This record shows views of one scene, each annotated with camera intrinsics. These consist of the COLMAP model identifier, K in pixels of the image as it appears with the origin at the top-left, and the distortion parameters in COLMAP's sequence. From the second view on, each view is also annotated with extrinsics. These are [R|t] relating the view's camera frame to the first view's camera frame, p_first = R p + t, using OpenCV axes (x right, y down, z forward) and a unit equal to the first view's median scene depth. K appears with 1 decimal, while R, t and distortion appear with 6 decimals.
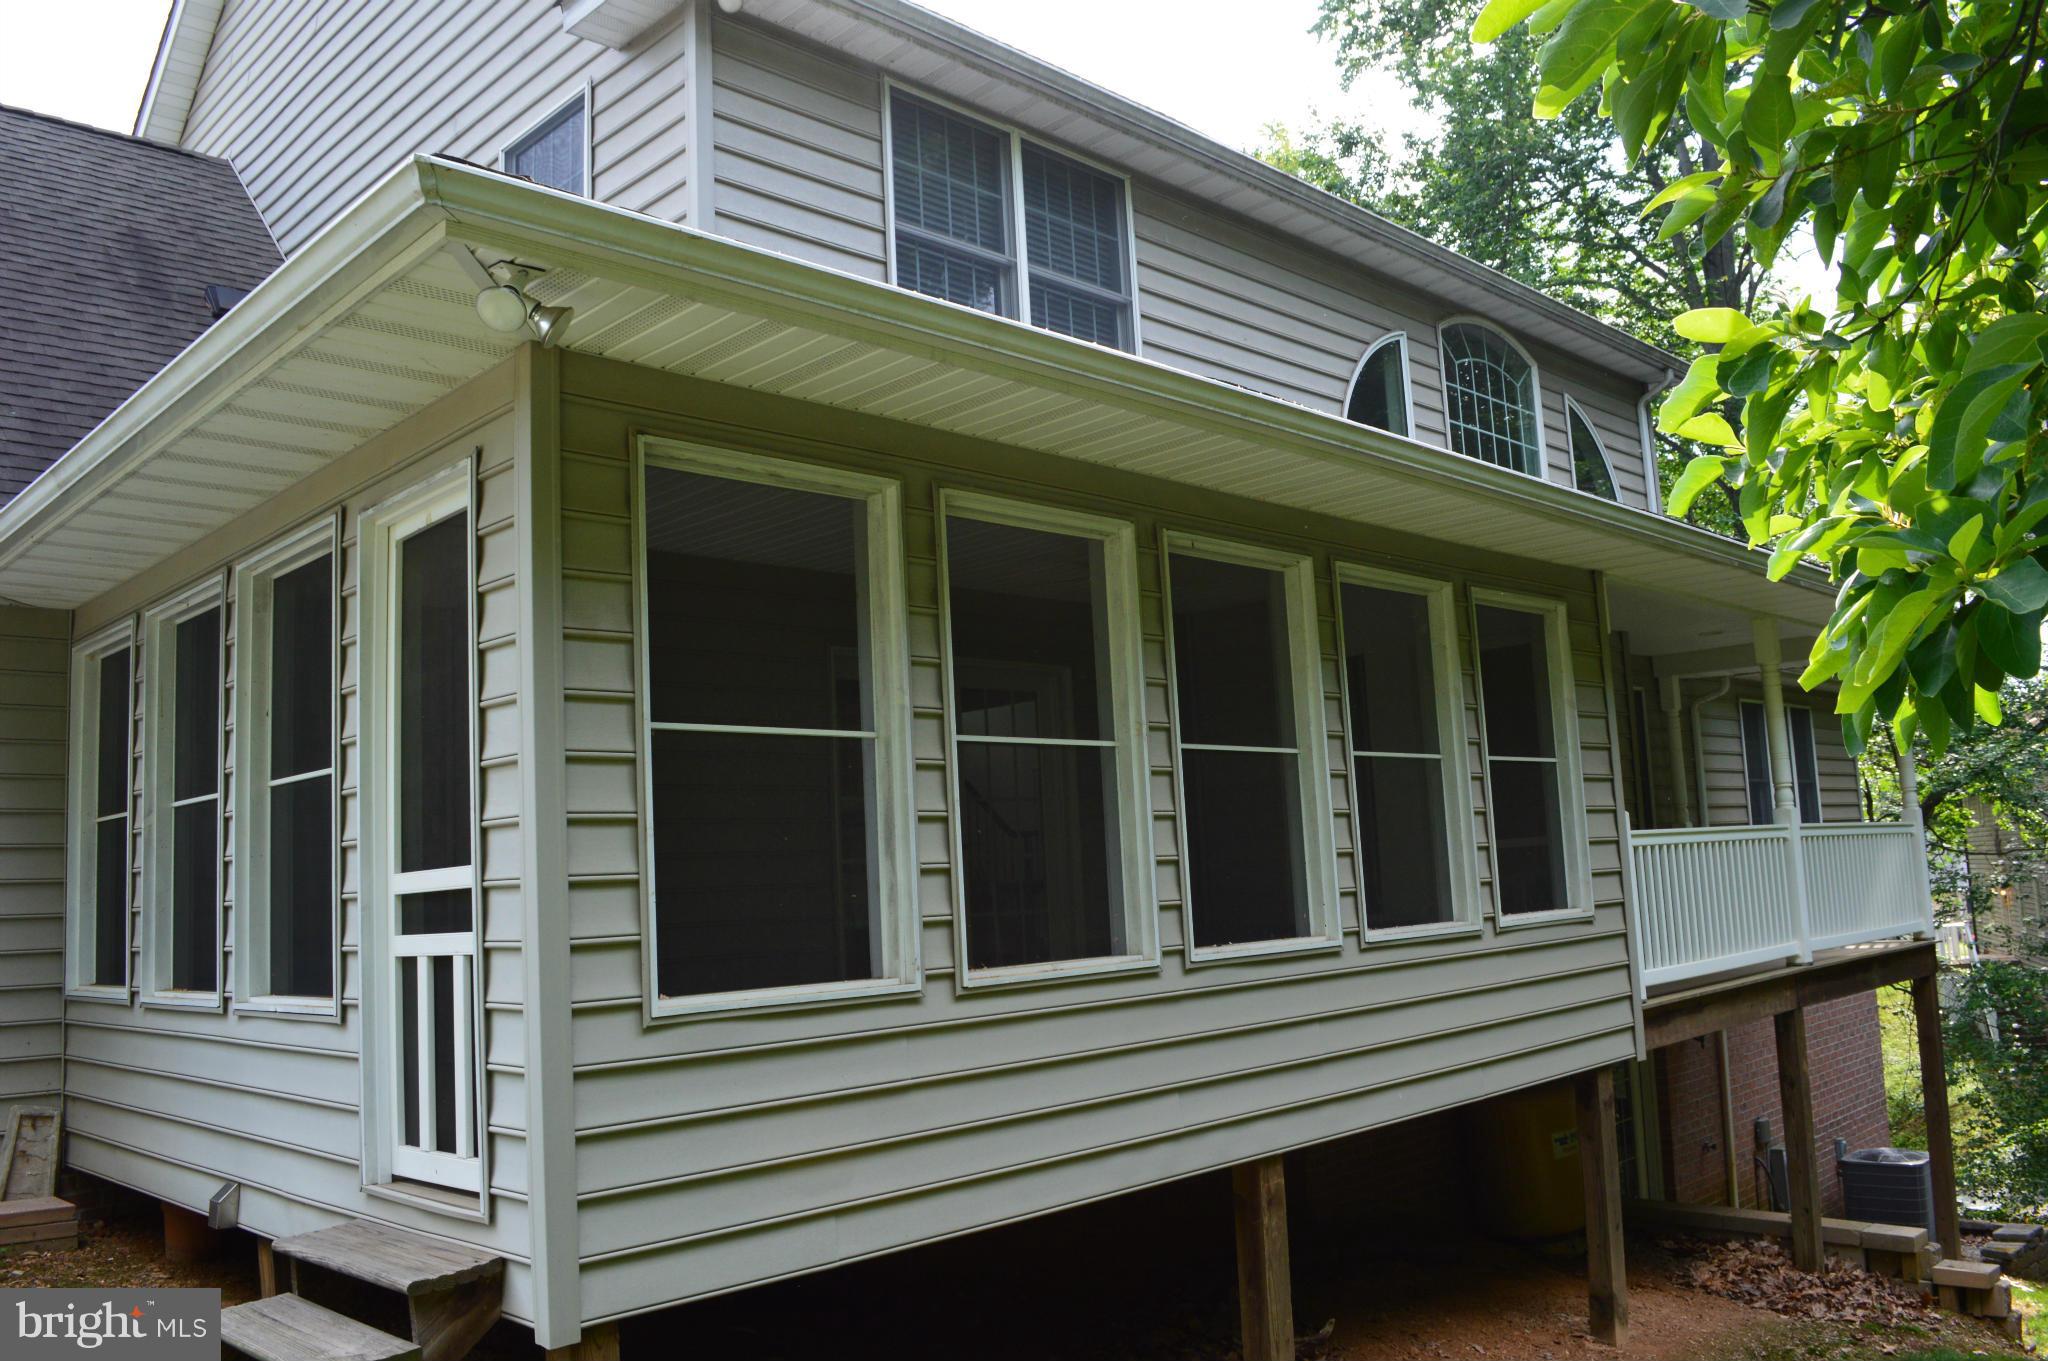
lens RADIAL K [[1638.2, 0, 1024.0], [0, 1638.2, 680.5], [0, 0, 1]] dist [-0.078649, -0.000894]
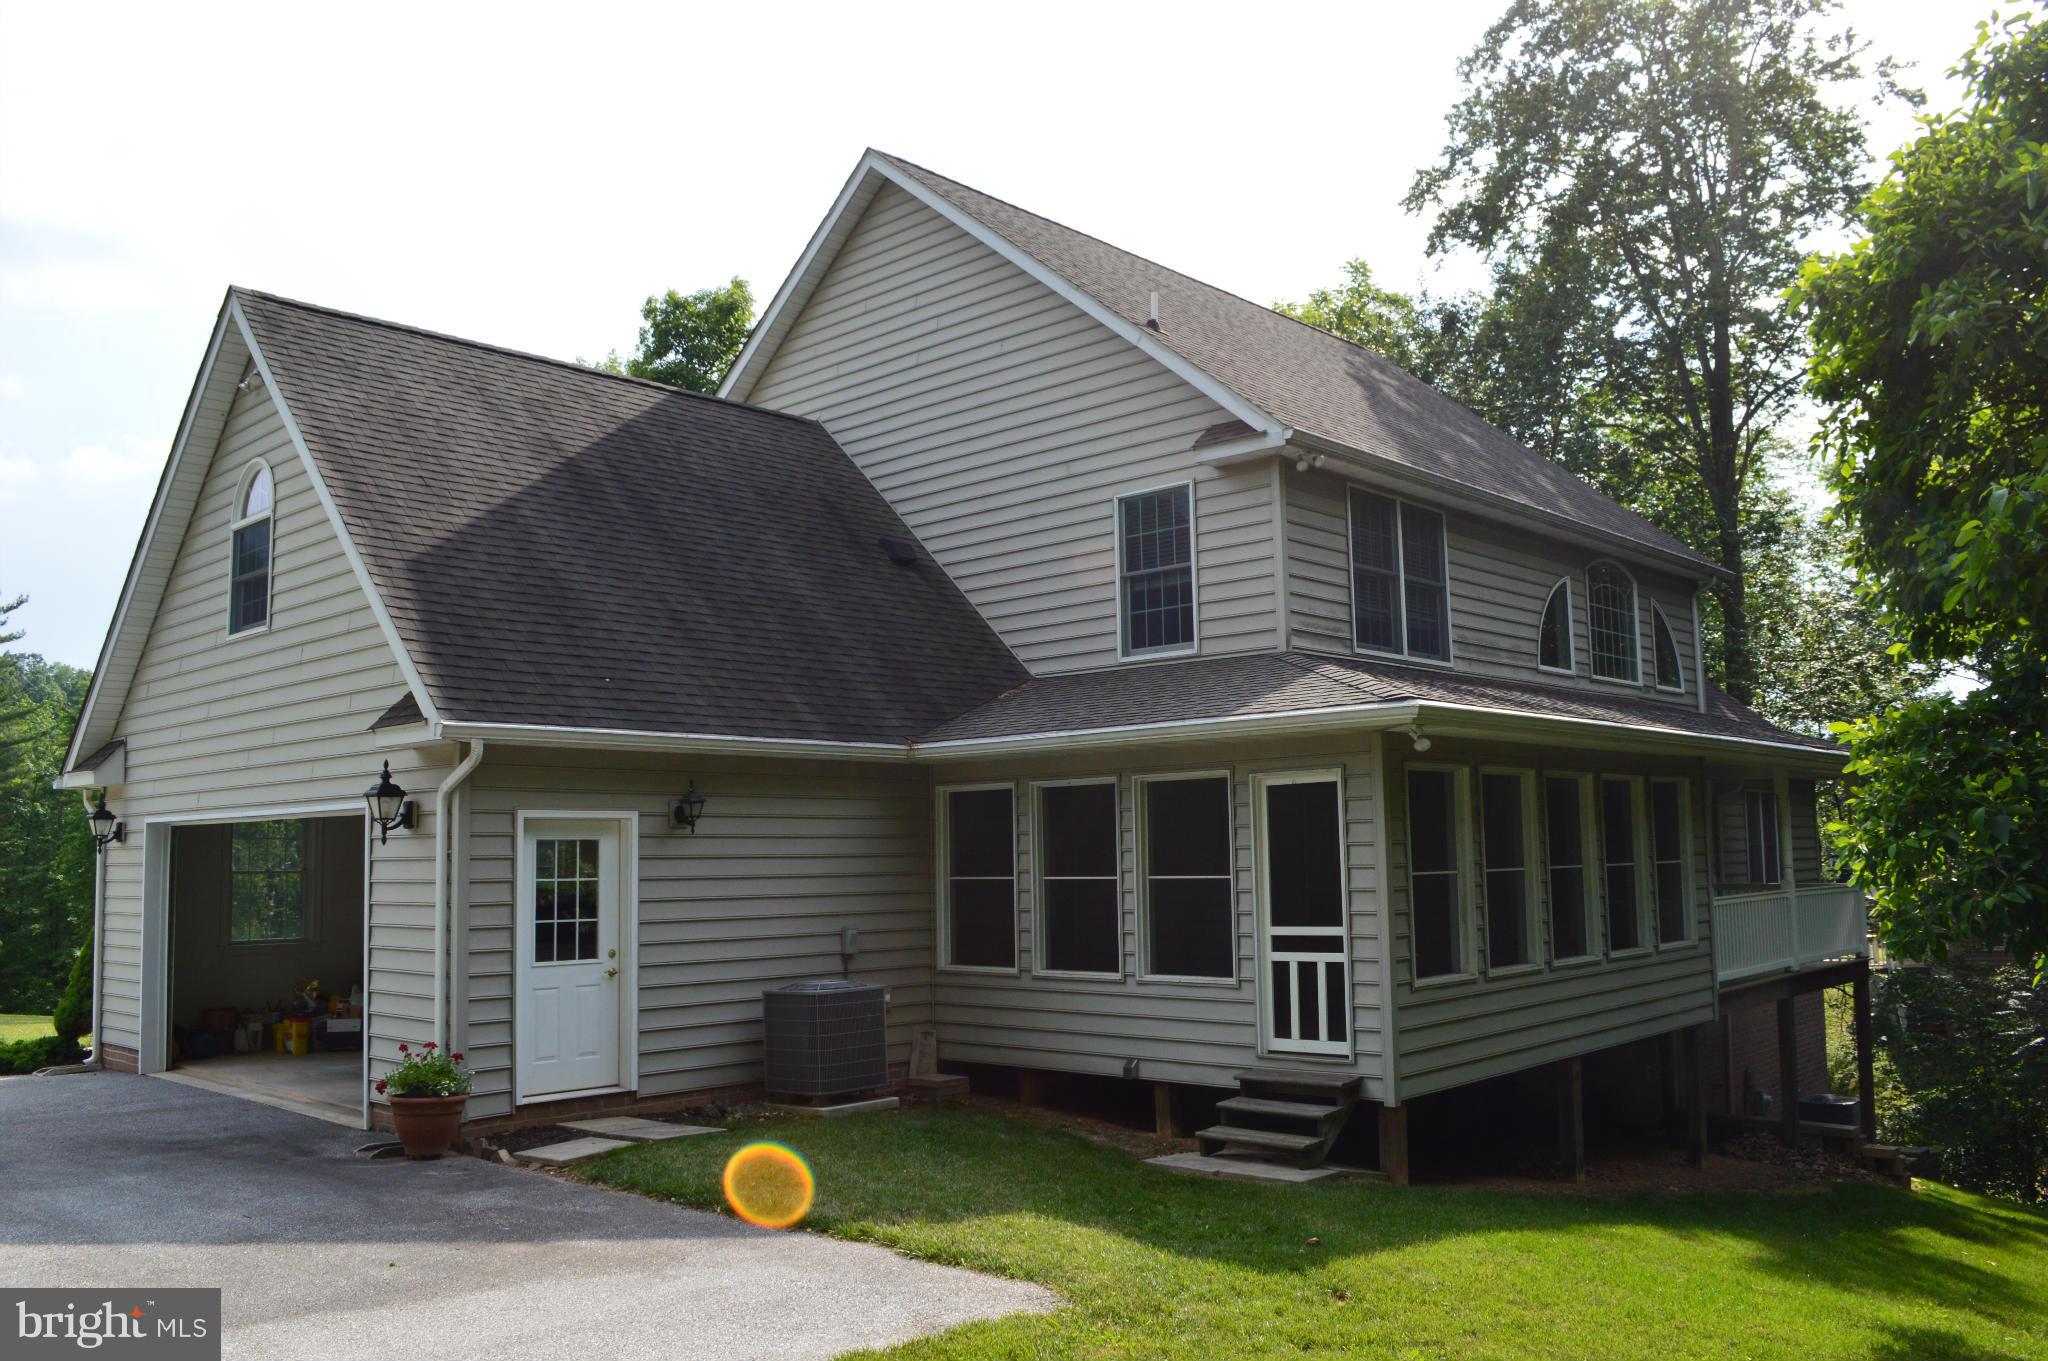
lens RADIAL K [[1638.2, 0, 1024.0], [0, 1638.2, 680.5], [0, 0, 1]] dist [-0.078649, -0.000894]
pose [[0.998642, 0.037298, 0.036385, -0.520778], [-0.037926, 0.999141, 0.016721, -0.166673], [-0.035730, -0.018078, 0.999198, -0.860841]]
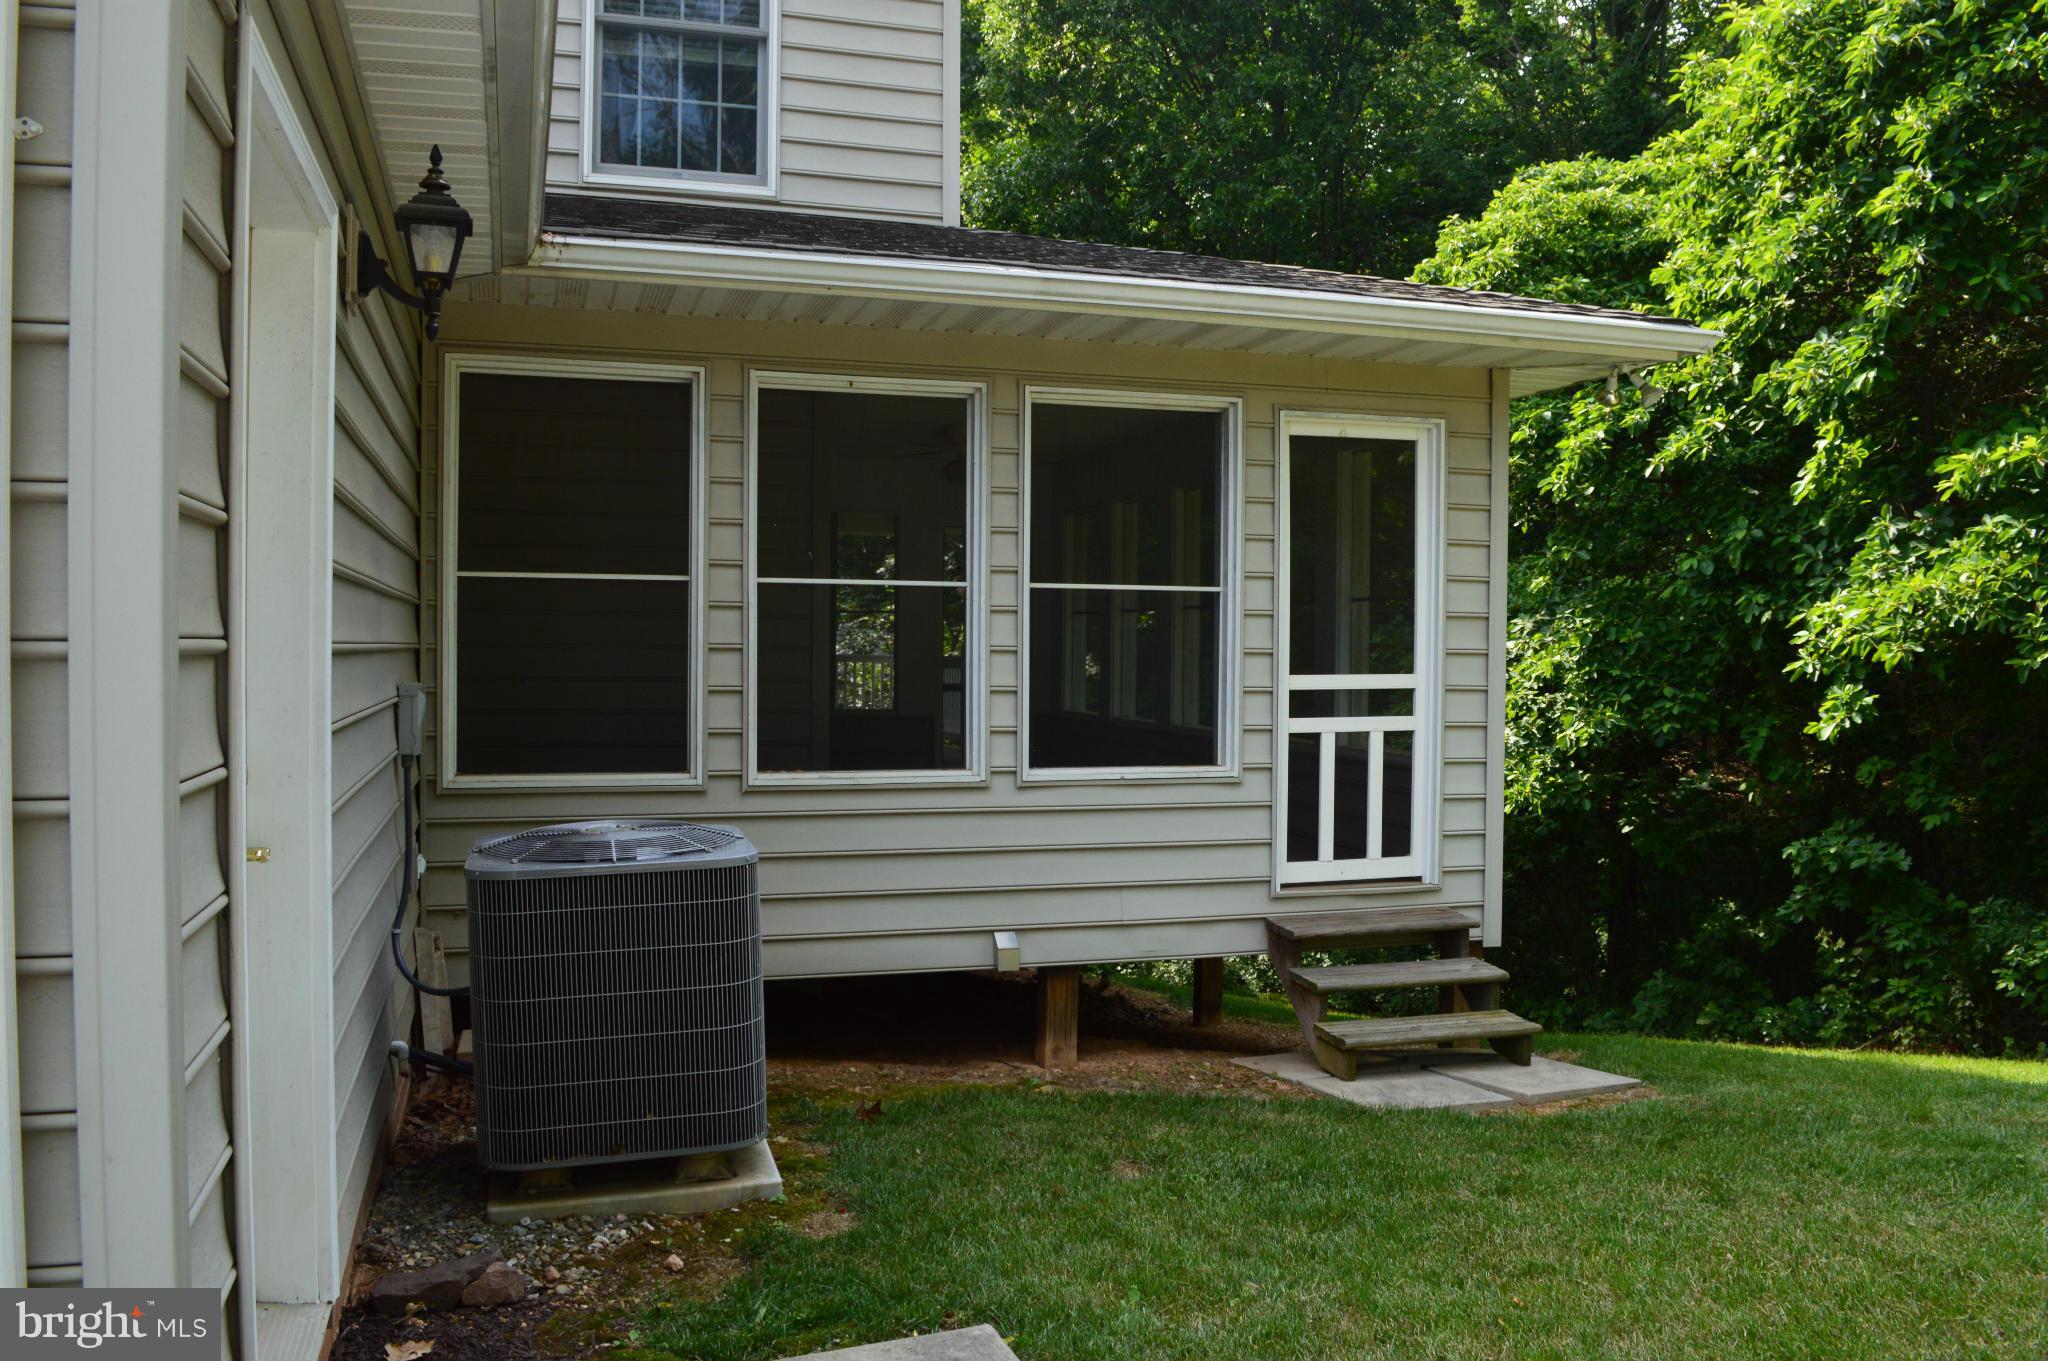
lens RADIAL K [[1638.2, 0, 1024.0], [0, 1638.2, 680.5], [0, 0, 1]] dist [-0.078649, -0.000894]
pose [[0.458218, 0.033891, 0.888193, -1.069492], [-0.141043, 0.989384, 0.035012, 0.064617], [-0.877578, -0.141317, 0.458134, 0.330812]]
